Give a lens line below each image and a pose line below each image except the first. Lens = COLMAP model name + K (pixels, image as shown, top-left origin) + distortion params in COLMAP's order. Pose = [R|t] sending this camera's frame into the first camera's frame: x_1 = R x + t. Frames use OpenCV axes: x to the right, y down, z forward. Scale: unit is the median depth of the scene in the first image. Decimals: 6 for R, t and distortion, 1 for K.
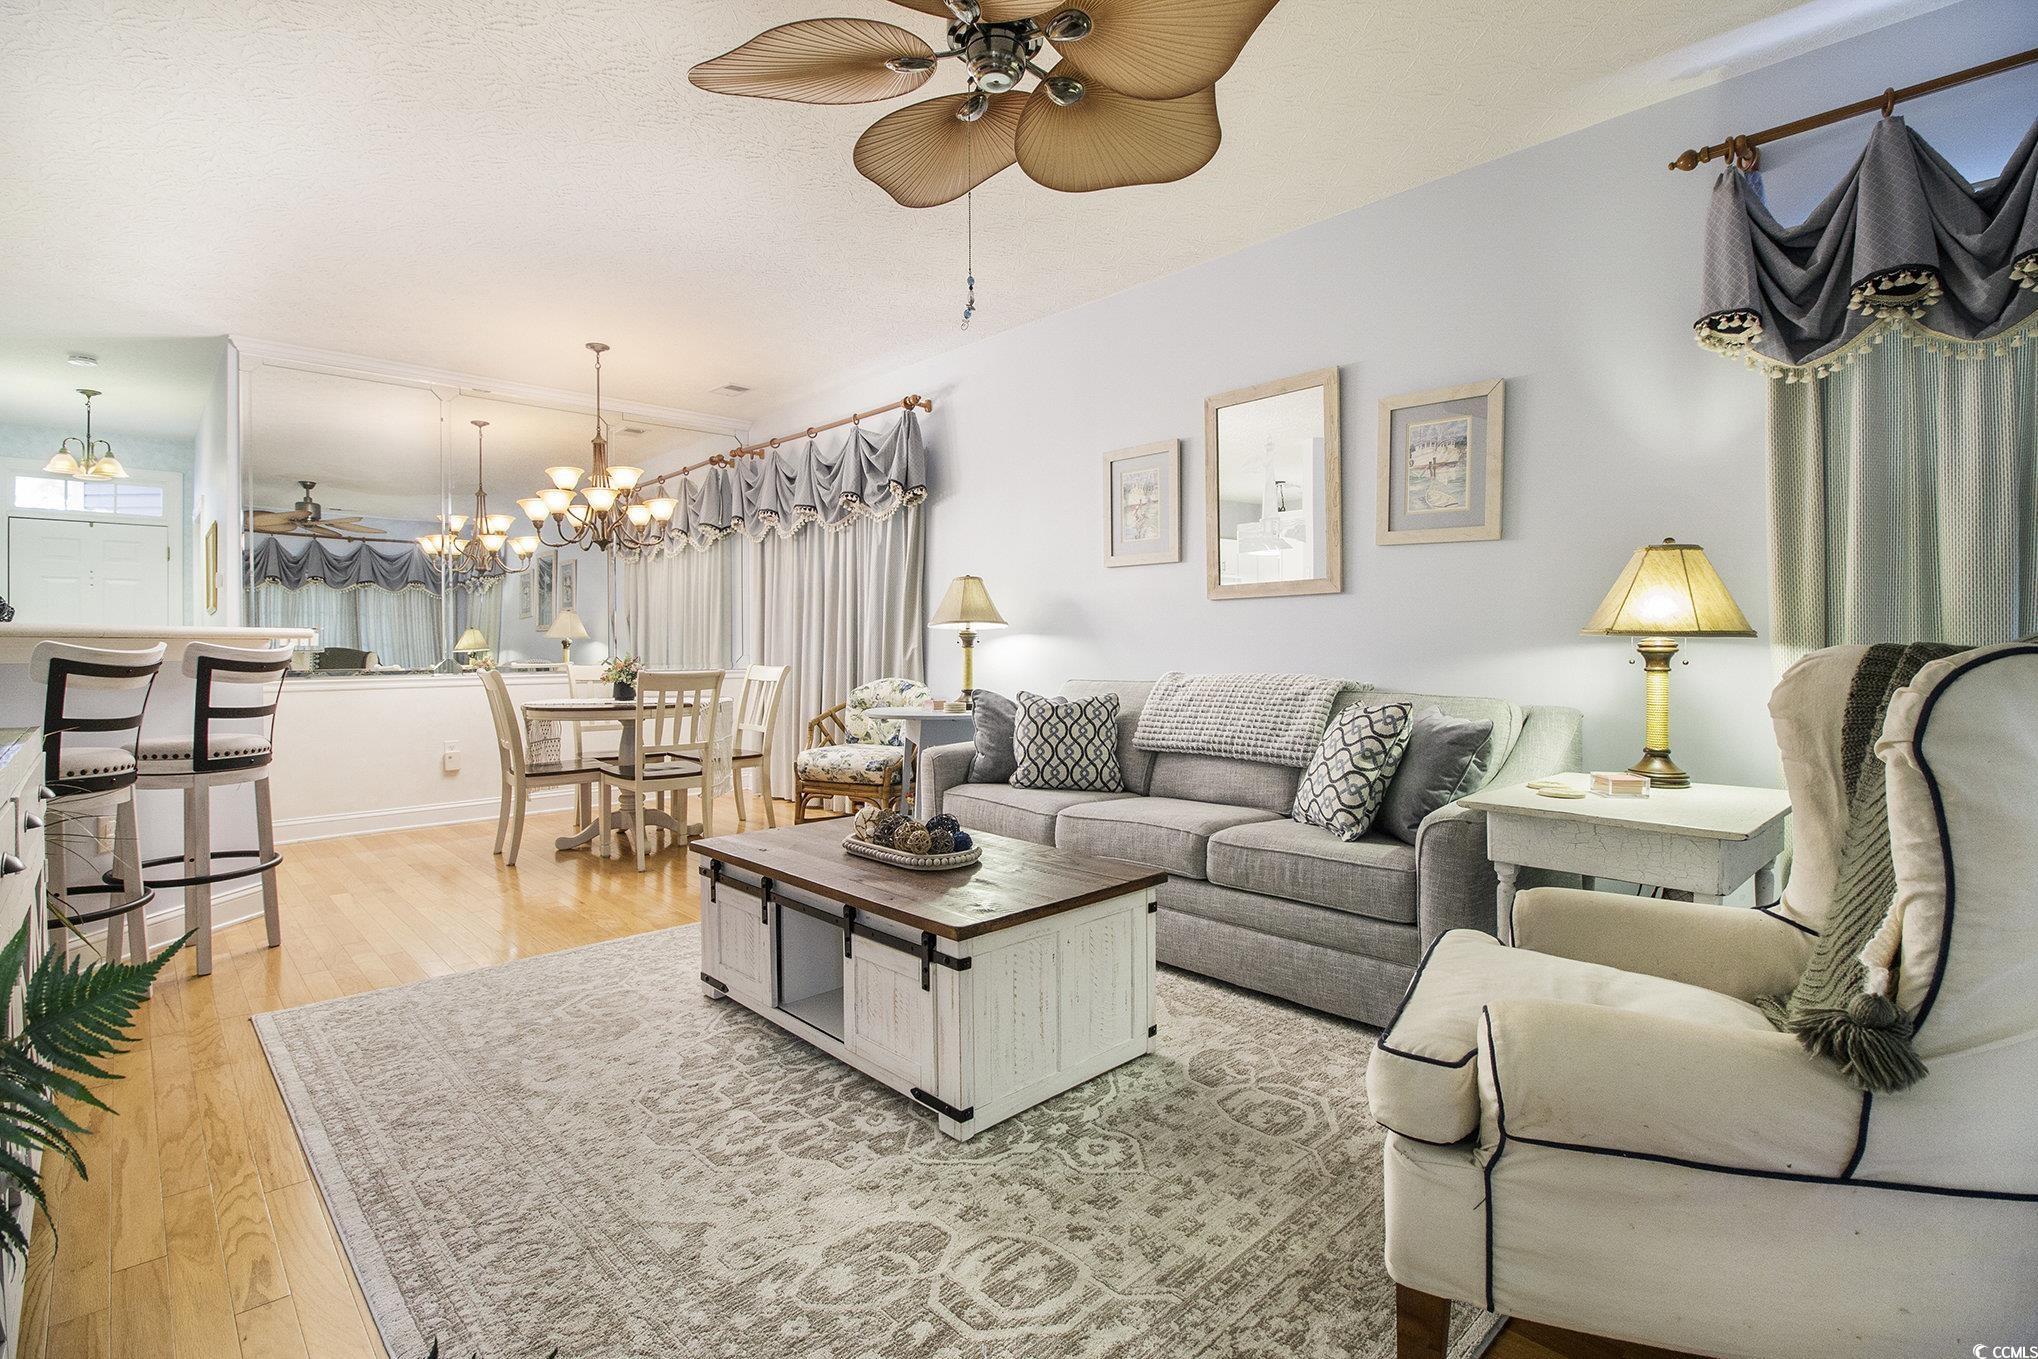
lens RADIAL K [[948.4, 0, 1017.4], [0, 948.4, 647.9], [0, 0, 1]] dist [-0.021873, -0.001047]
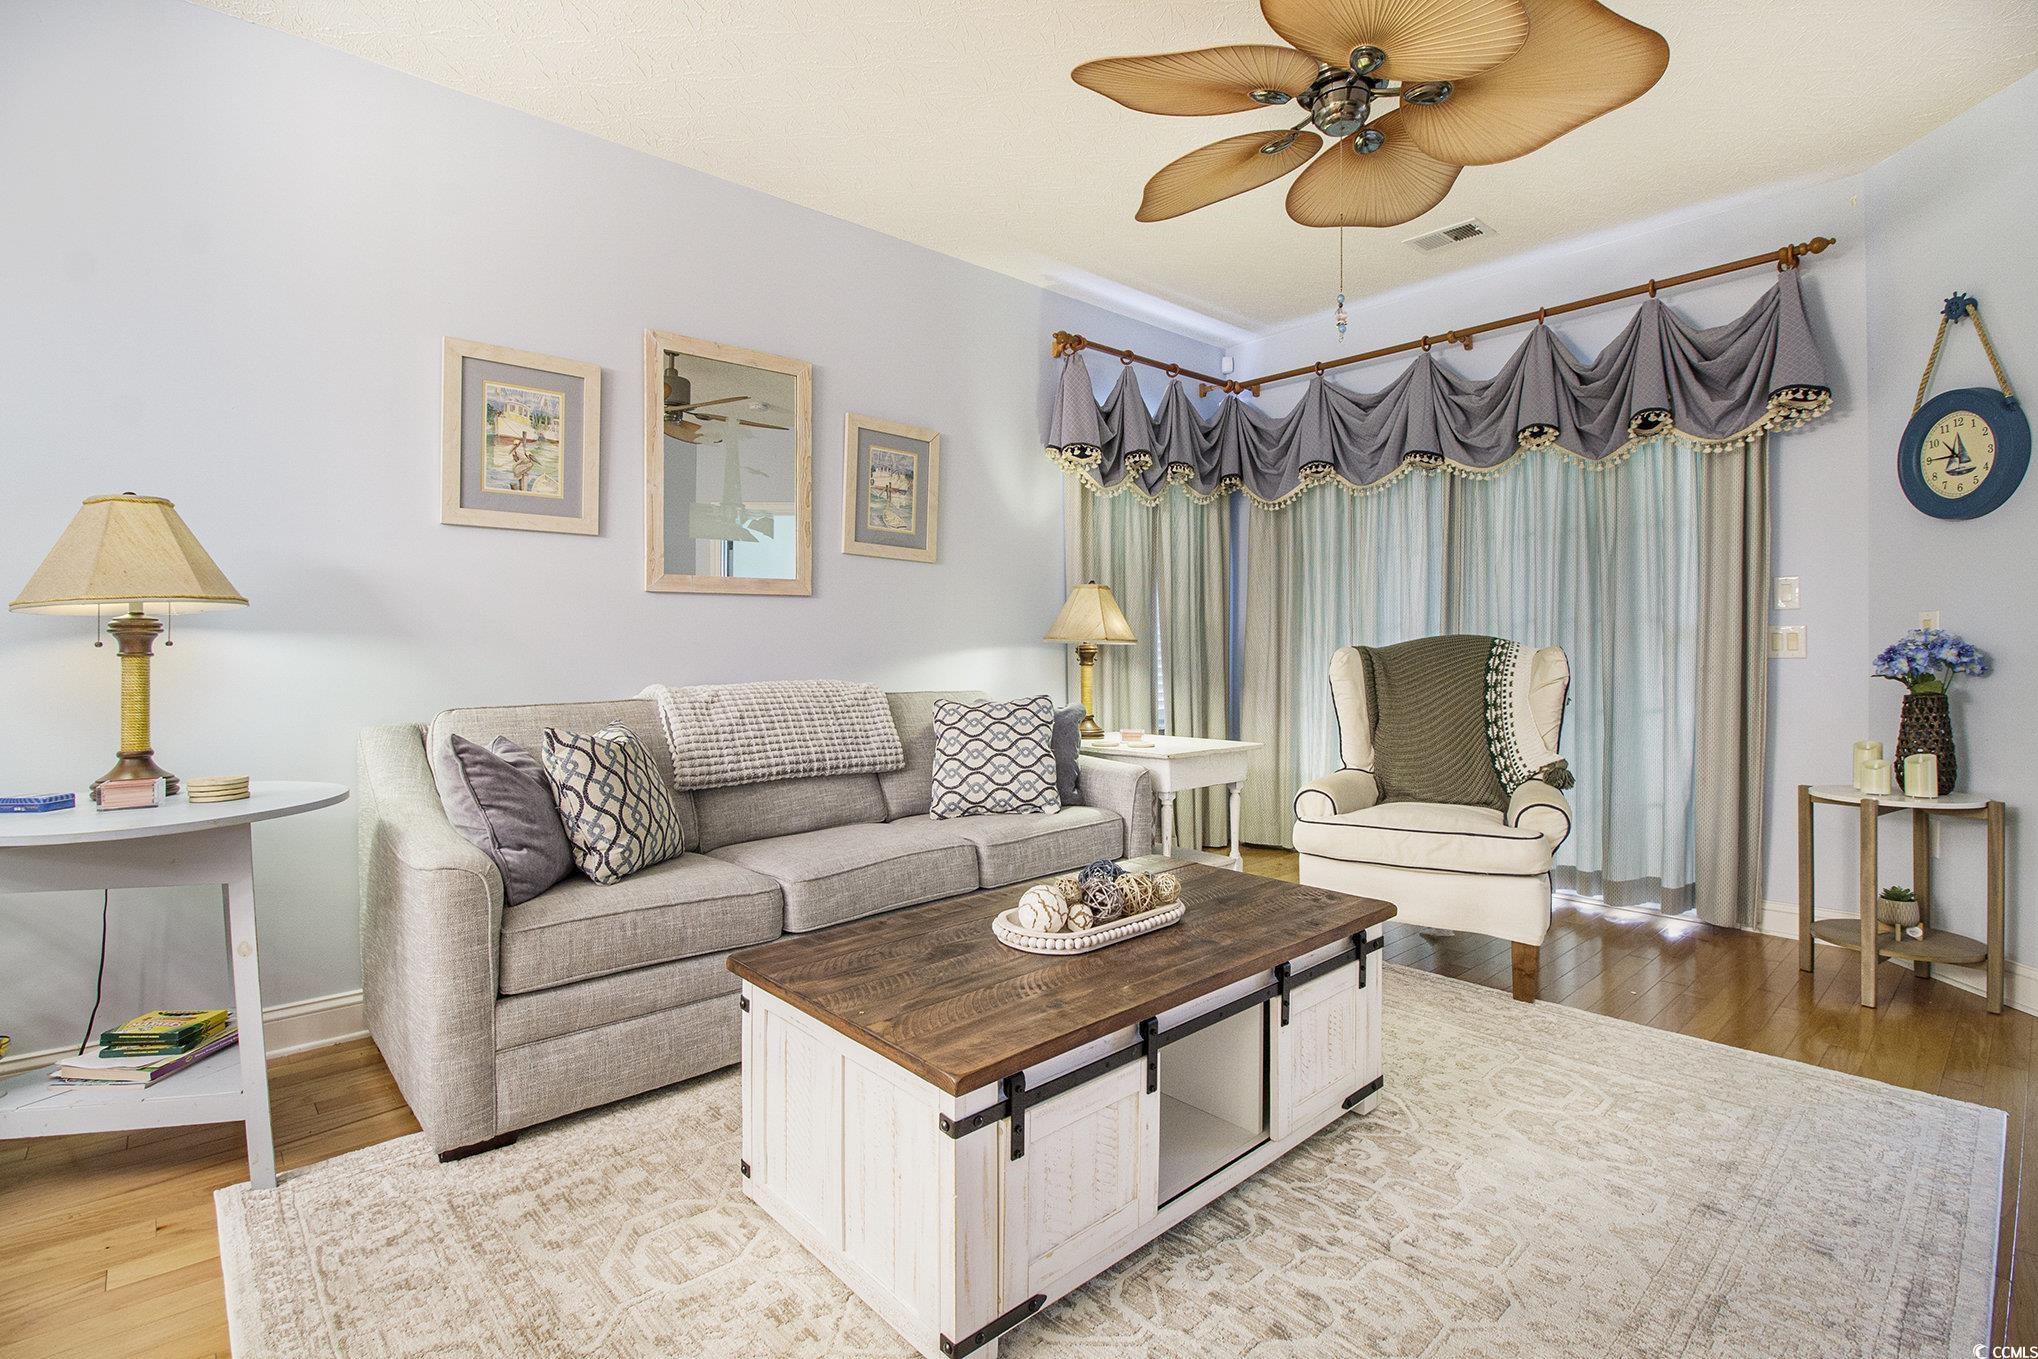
lens RADIAL K [[948.4, 0, 1017.4], [0, 948.4, 647.9], [0, 0, 1]] dist [-0.021873, -0.001047]
pose [[0.025486, -0.006021, 0.999657, -0.578237], [-0.003325, 0.999976, 0.006108, -0.009407], [-0.999670, -0.003480, 0.025466, 0.689890]]
